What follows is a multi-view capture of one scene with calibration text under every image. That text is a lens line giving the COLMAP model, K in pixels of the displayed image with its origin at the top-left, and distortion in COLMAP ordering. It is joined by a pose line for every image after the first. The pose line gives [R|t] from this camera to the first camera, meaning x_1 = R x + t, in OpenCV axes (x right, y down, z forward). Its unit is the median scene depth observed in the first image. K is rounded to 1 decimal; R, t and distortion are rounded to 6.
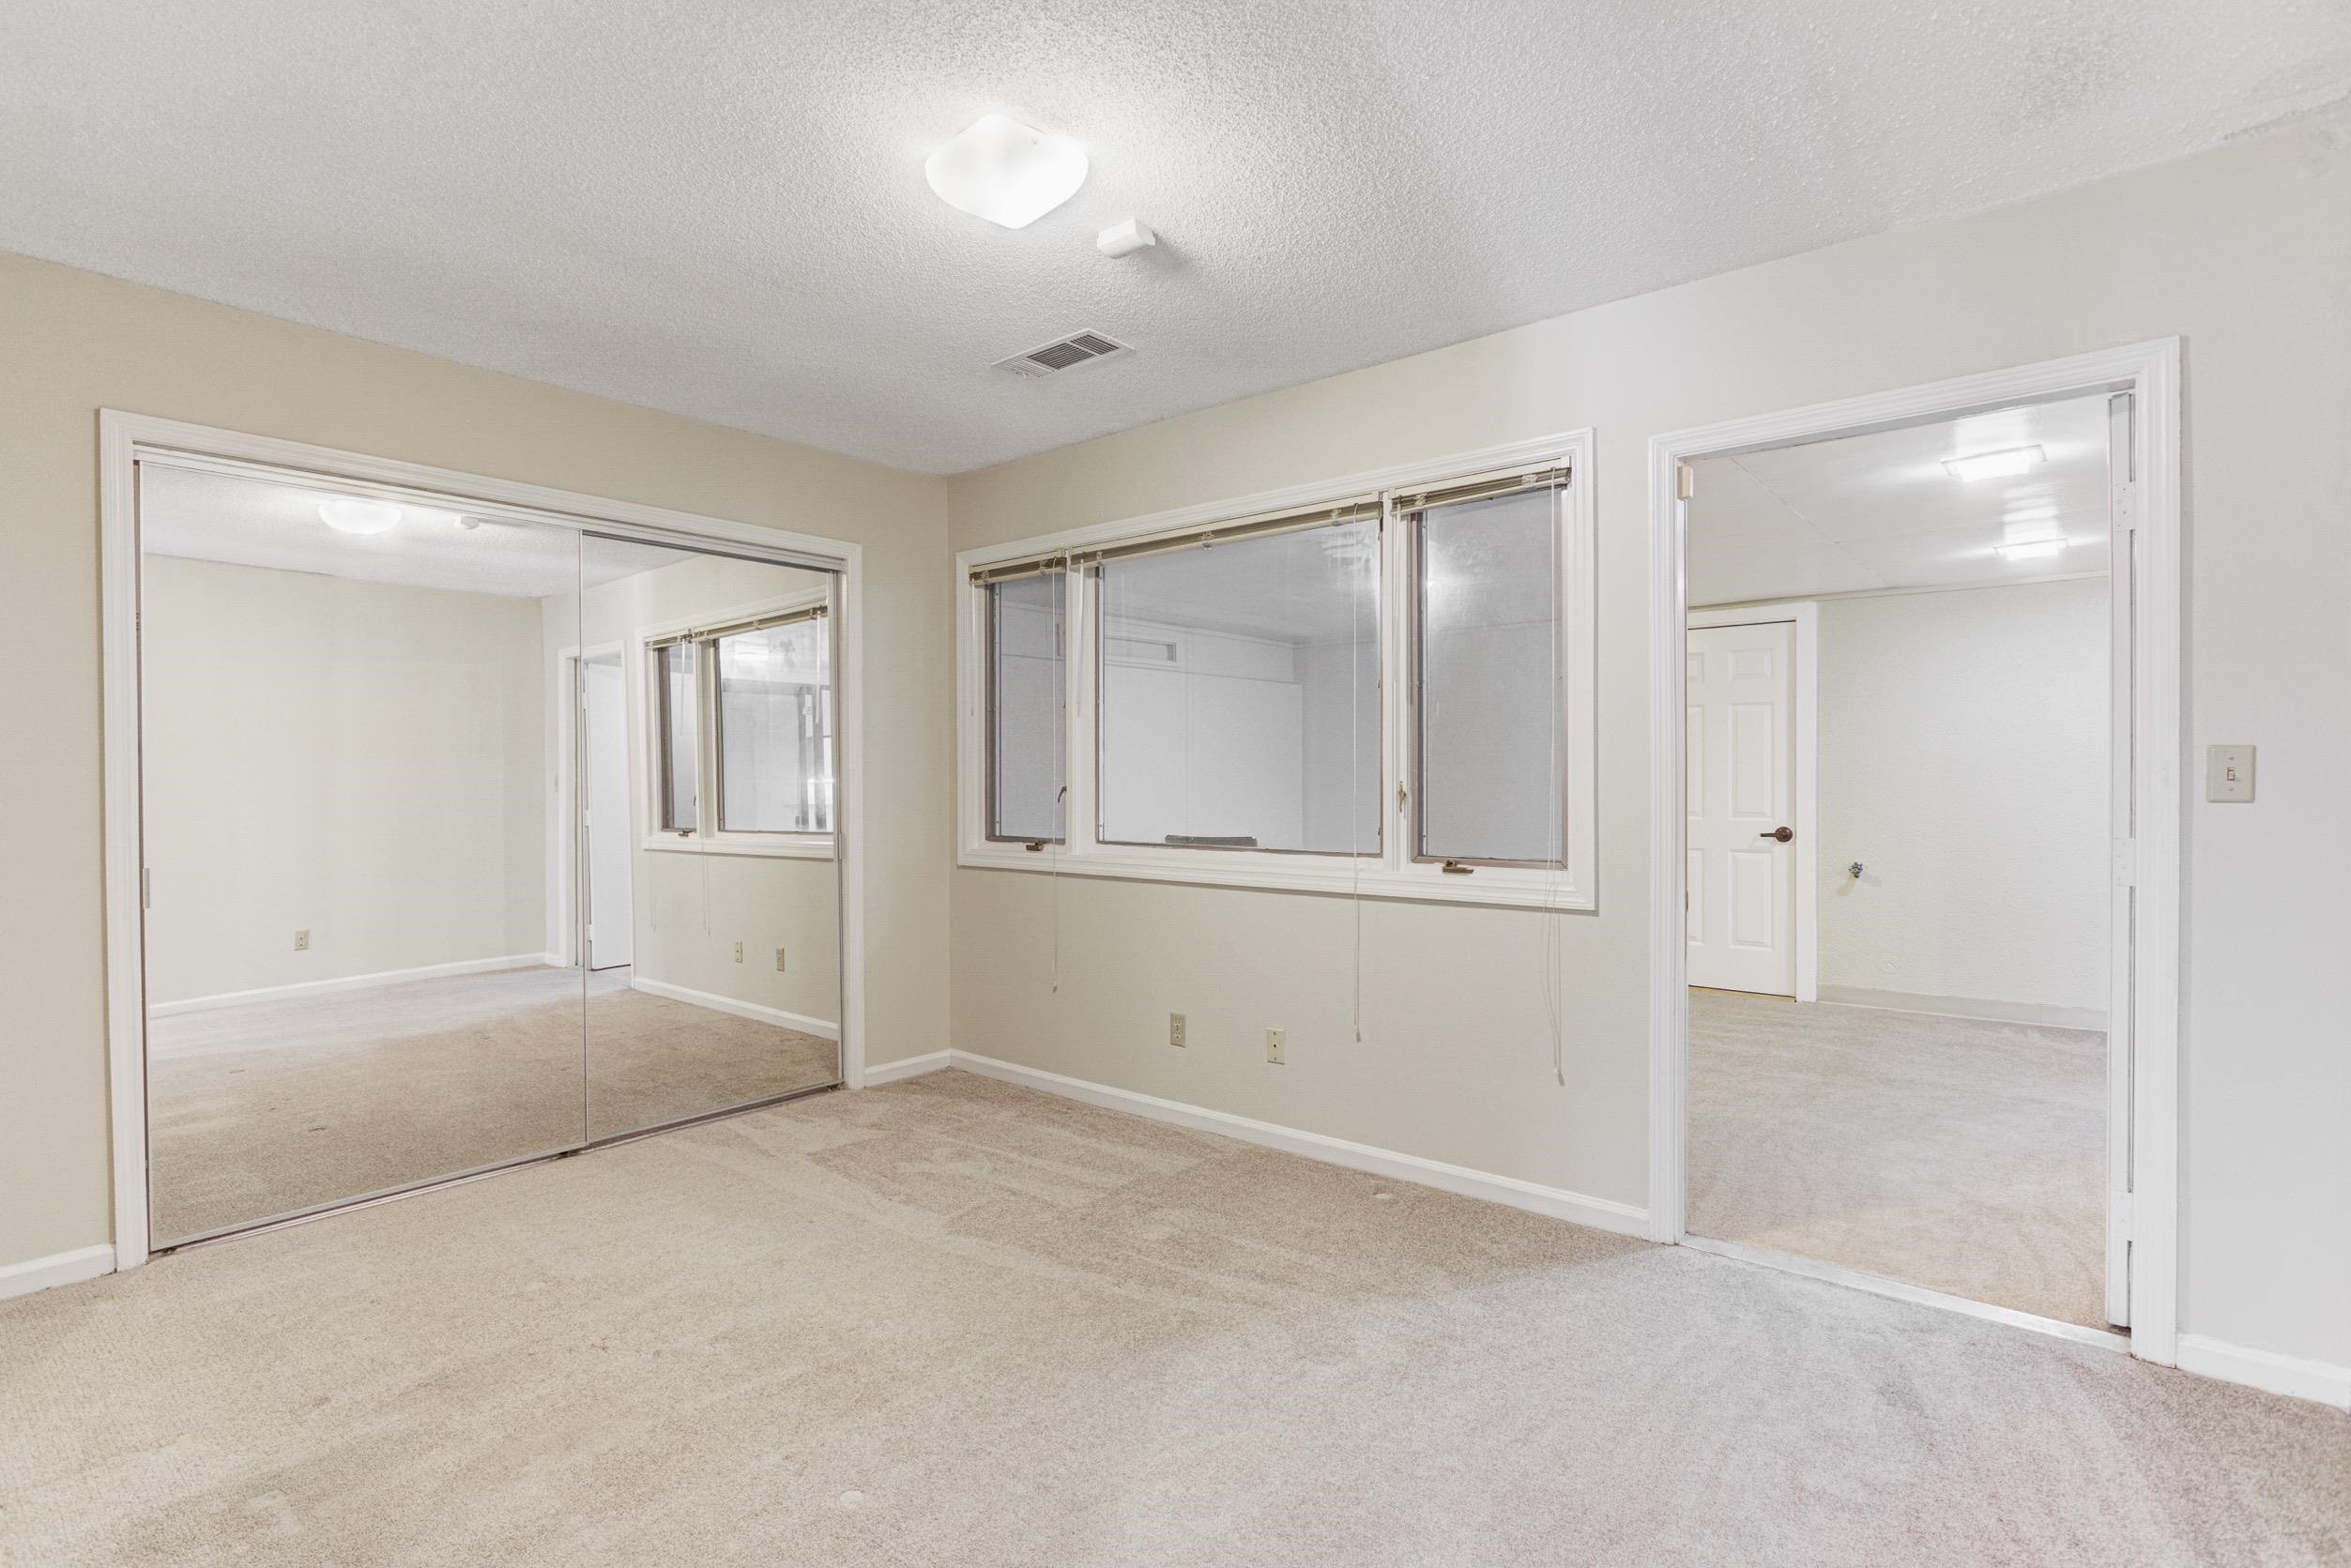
lens RADIAL K [[1151.4, 0, 1176.2], [0, 1151.4, 780.5], [0, 0, 1]] dist [-0.008863, -0.000141]
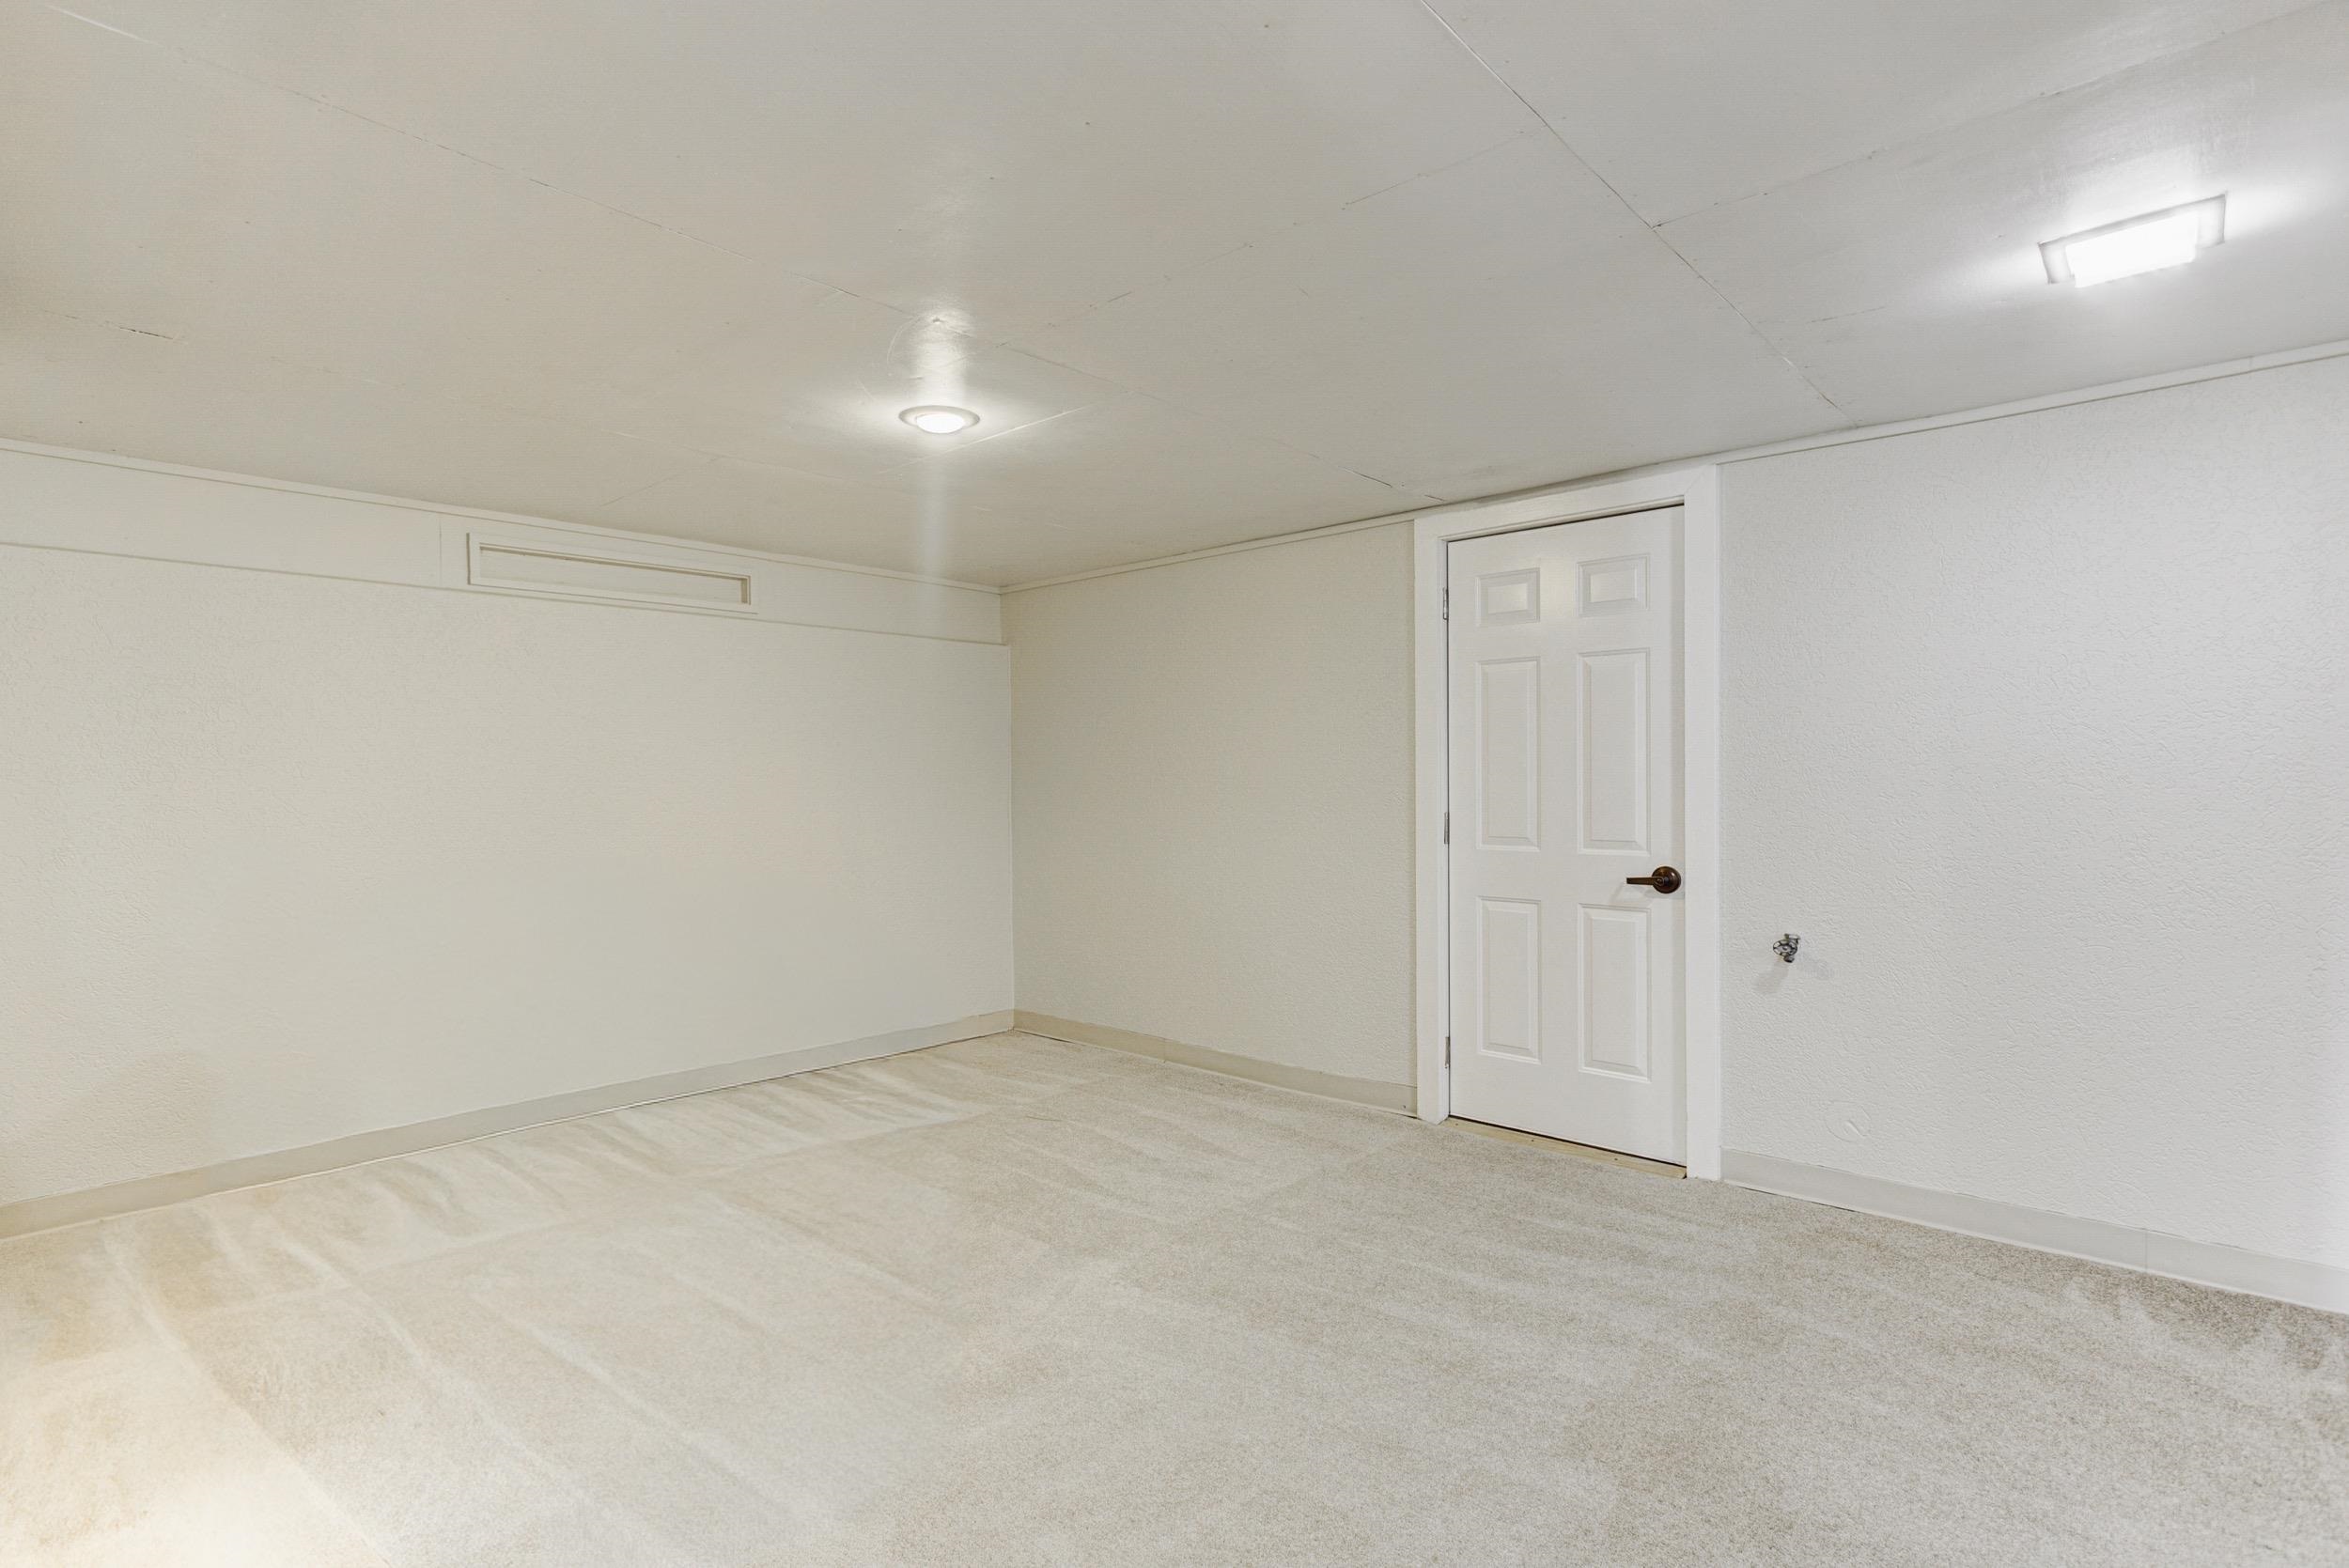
lens RADIAL K [[1131.9, 0, 1173.3], [0, 1131.9, 790.5], [0, 0, 1]] dist [0.000377, 0.000313]
pose [[0.999236, -0.000956, -0.039080, 0.308408], [0.001078, 0.999995, 0.003083, 0.000653], [0.039077, -0.003123, 0.999231, 0.431692]]
